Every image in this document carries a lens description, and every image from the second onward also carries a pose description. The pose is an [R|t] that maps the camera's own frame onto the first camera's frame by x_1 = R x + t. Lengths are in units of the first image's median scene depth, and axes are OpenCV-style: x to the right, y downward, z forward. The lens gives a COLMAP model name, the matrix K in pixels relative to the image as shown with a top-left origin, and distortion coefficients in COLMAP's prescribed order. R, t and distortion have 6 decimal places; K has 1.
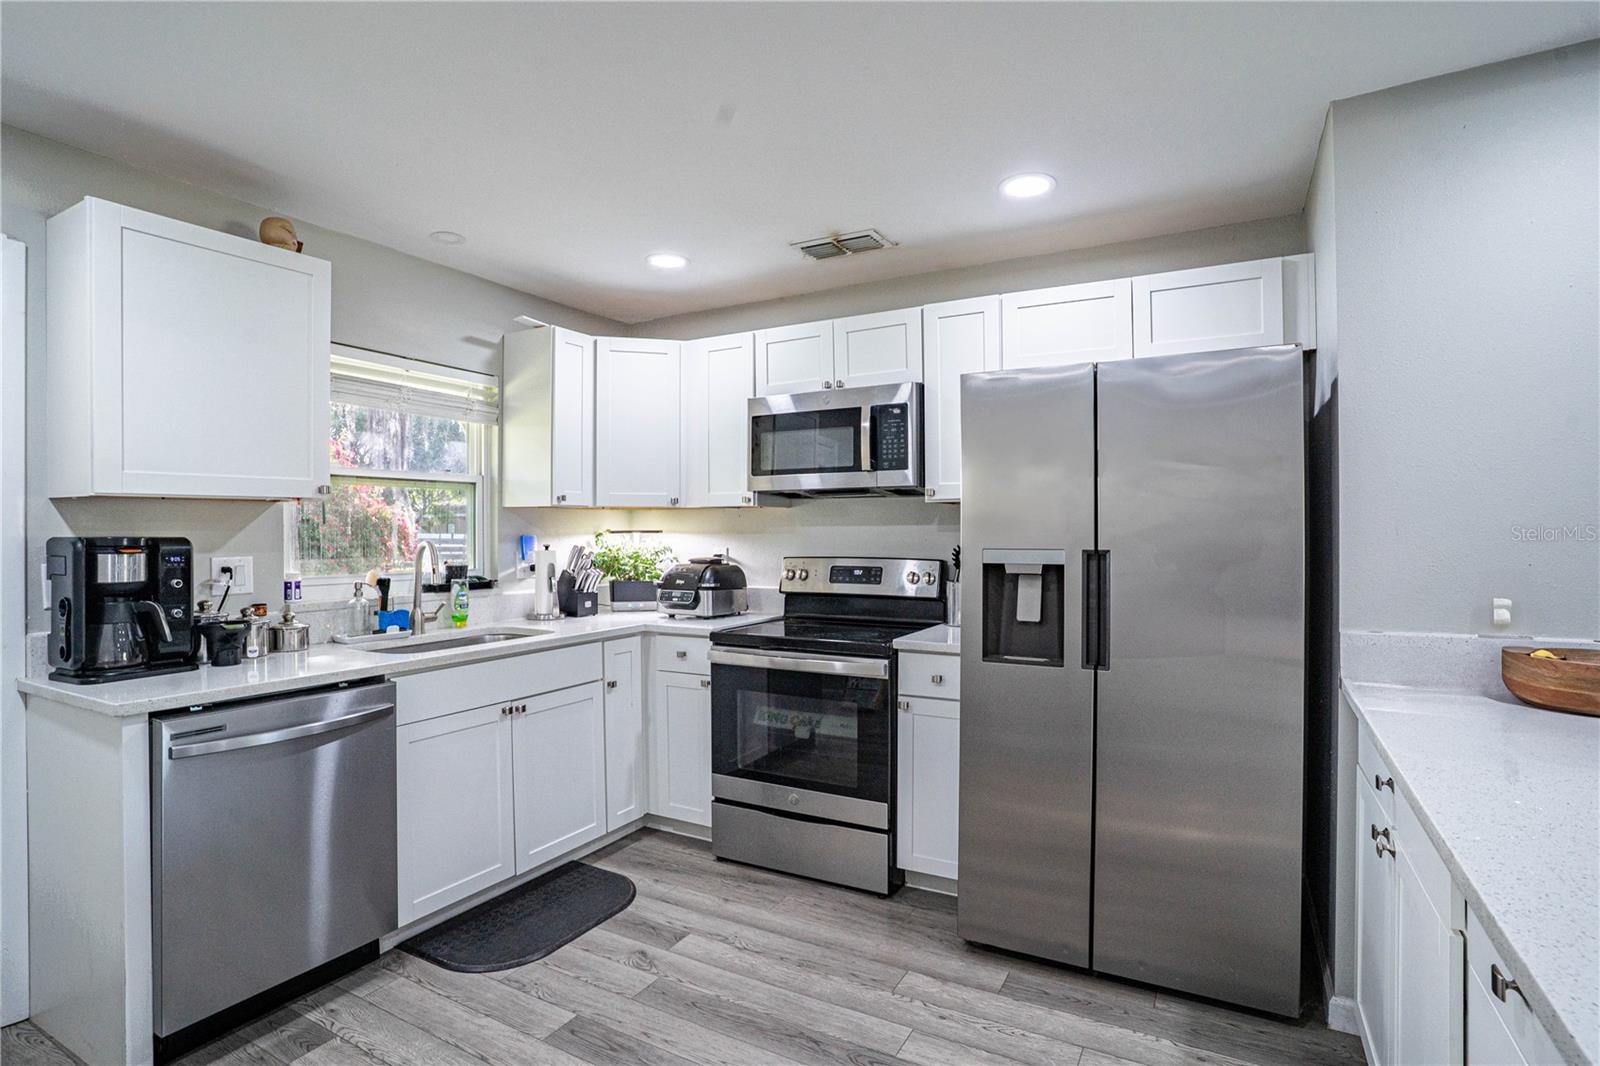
lens RADIAL K [[787.2, 0, 795.6], [0, 787.2, 530.1], [0, 0, 1]] dist [-0.073528, 0.026516]
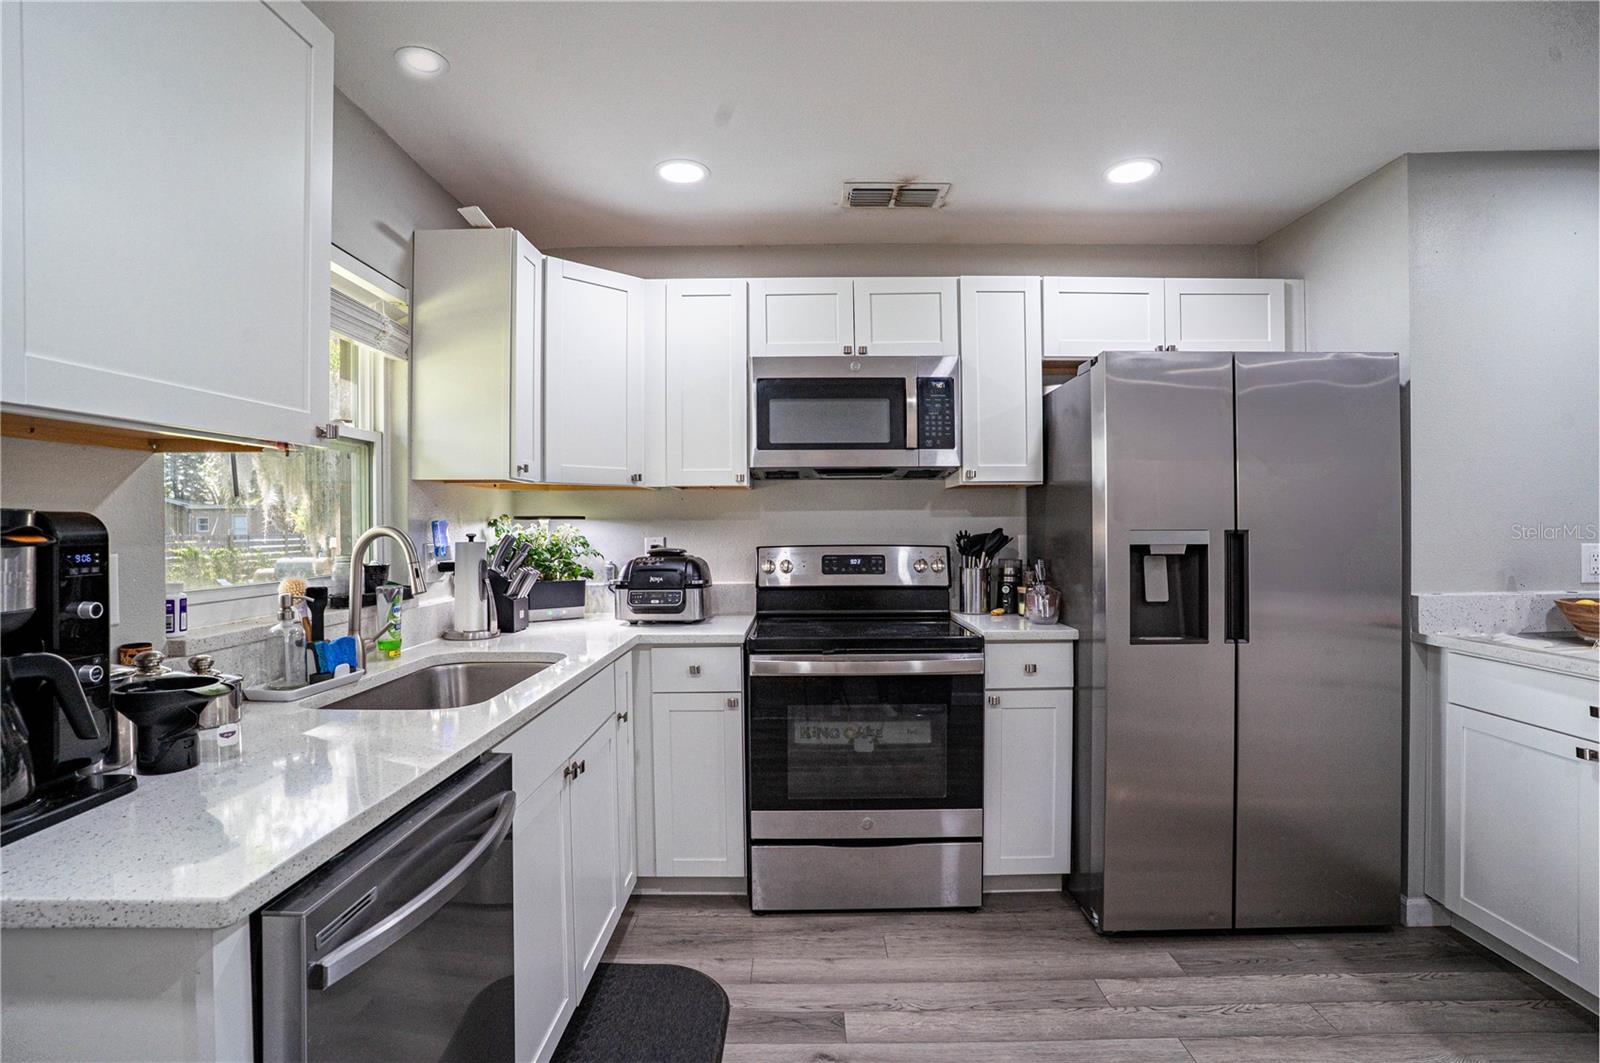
lens RADIAL K [[787.2, 0, 797.9], [0, 787.2, 527.8], [0, 0, 1]] dist [-0.073528, 0.026516]
pose [[0.877380, -0.003421, 0.479784, -0.484622], [0.001790, 0.999991, 0.003858, 0.013267], [-0.479793, -0.002526, 0.877378, 0.281045]]
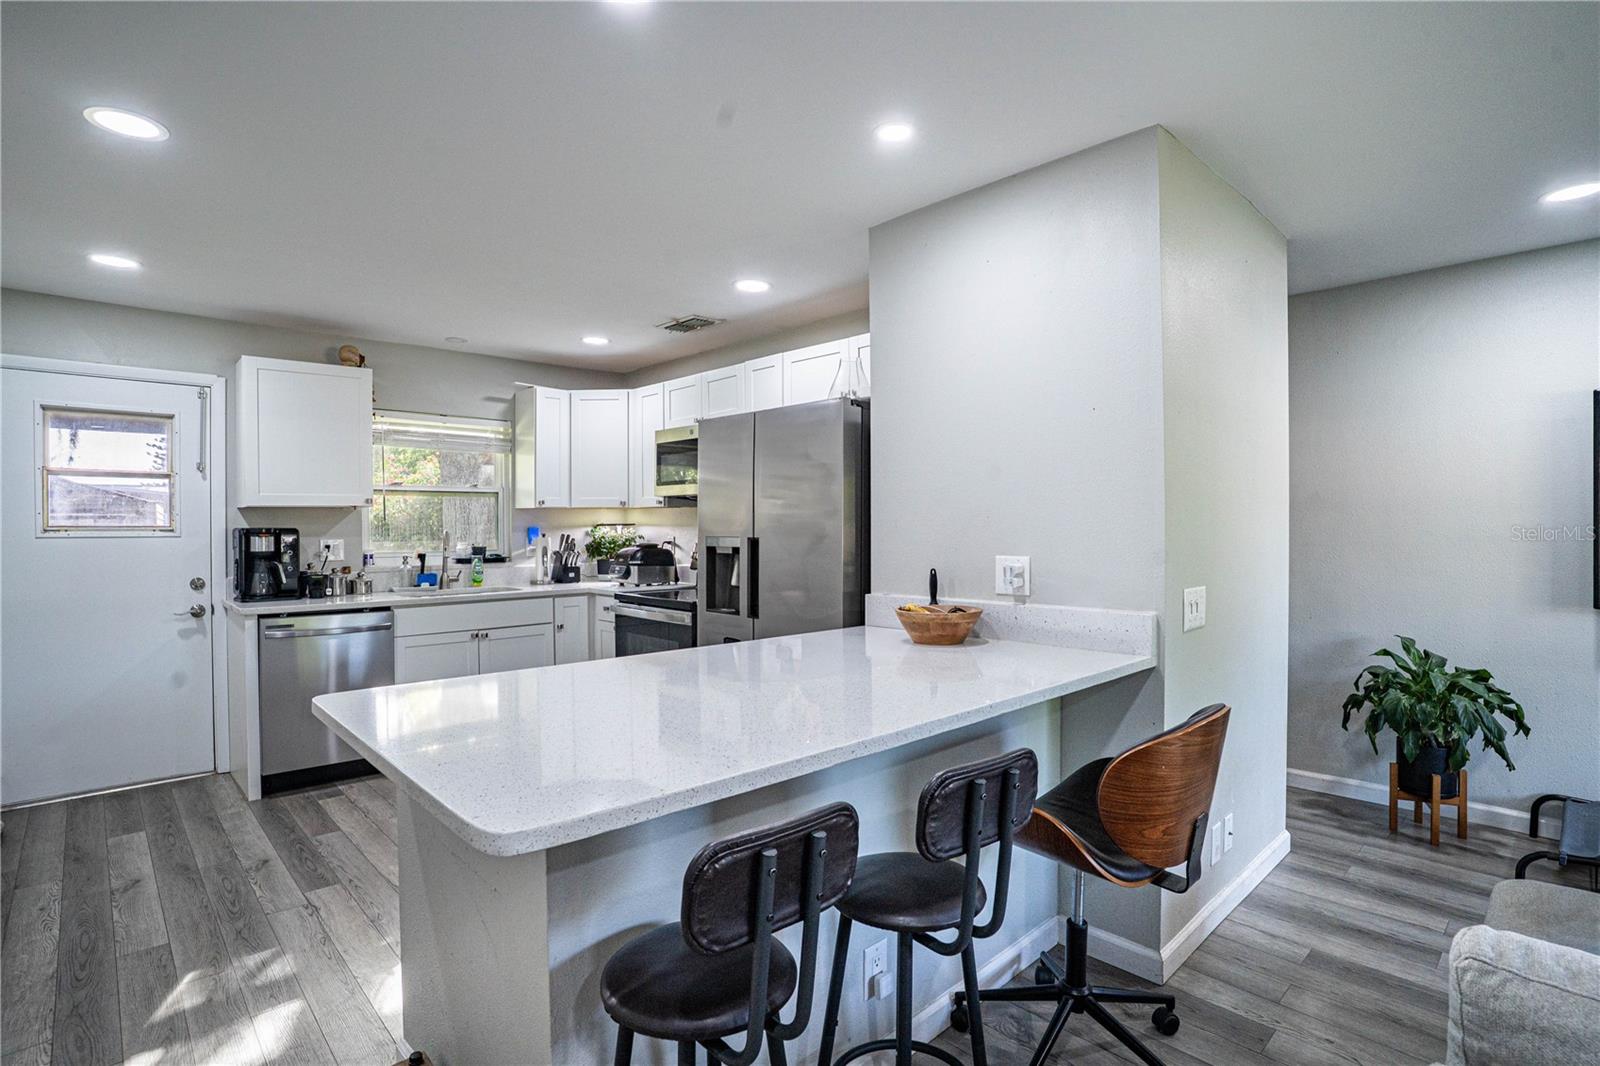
lens RADIAL K [[787.2, 0, 789.1], [0, 787.2, 529.0], [0, 0, 1]] dist [-0.073528, 0.026516]
pose [[0.953048, 0.001643, -0.302815, 0.692219], [0.000925, 0.999965, 0.008334, -0.002456], [0.302818, -0.008223, 0.953013, -0.321024]]
